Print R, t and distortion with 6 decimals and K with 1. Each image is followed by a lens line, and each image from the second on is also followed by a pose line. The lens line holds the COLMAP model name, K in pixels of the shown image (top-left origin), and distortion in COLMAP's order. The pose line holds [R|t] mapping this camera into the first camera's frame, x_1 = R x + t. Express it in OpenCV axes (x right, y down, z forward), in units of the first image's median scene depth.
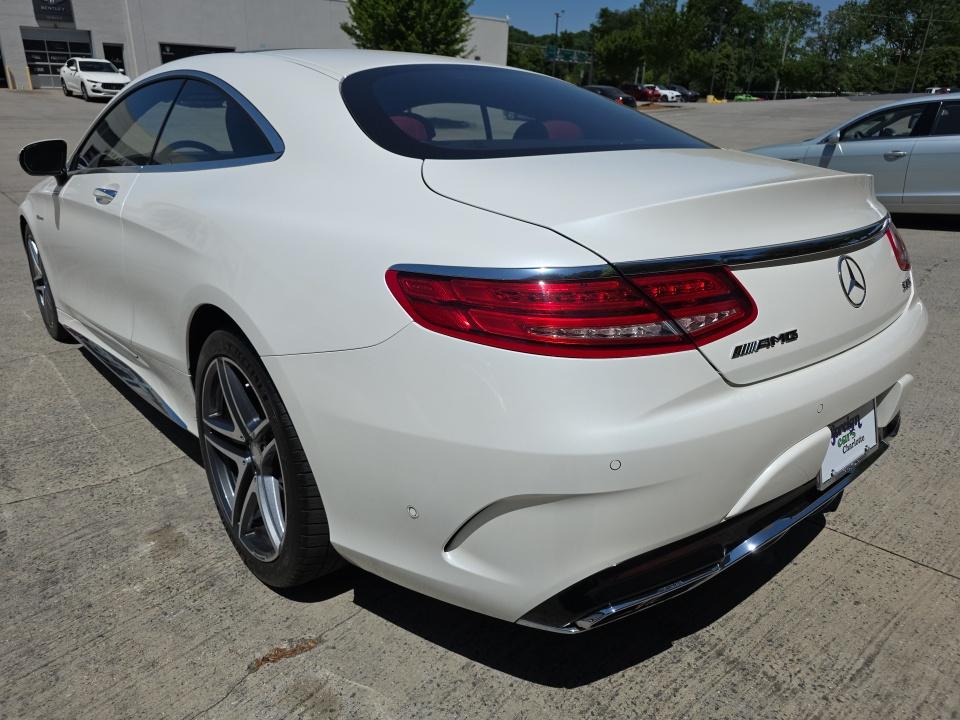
lens RADIAL K [[679.1, 0, 475.2], [0, 679.1, 378.0], [0, 0, 1]] dist [0.043374, -0.069040]
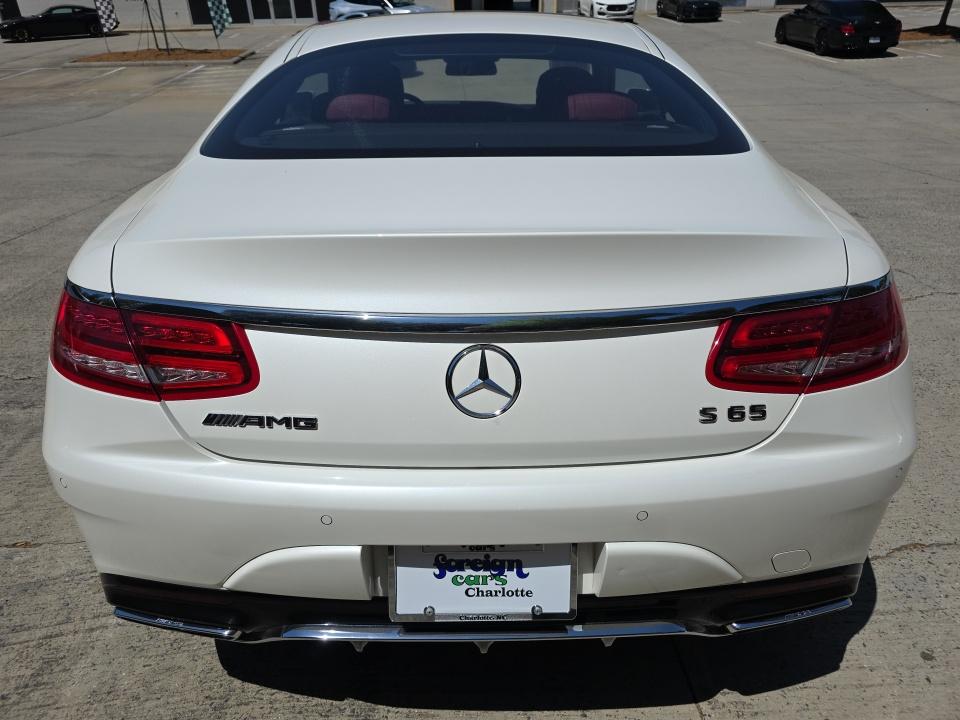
lens RADIAL K [[679.1, 0, 475.2], [0, 679.1, 378.0], [0, 0, 1]] dist [0.043374, -0.069040]
pose [[0.752822, 0.282848, -0.594354, 0.907549], [-0.217884, 0.959144, 0.180472, -0.255758], [0.621117, -0.006363, 0.783692, 0.403122]]
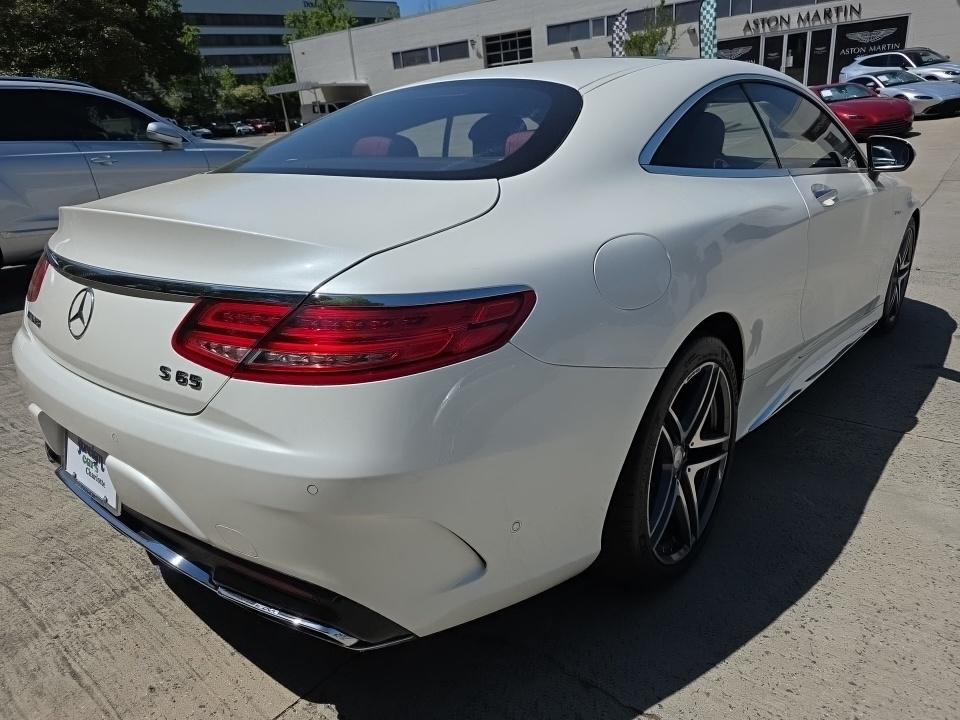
lens RADIAL K [[679.1, 0, 475.2], [0, 679.1, 378.0], [0, 0, 1]] dist [0.043374, -0.069040]
pose [[0.119733, 0.334475, -0.934767, 1.503363], [-0.305100, 0.908375, 0.285952, -0.491054], [0.944764, 0.250959, 0.210811, 1.271336]]
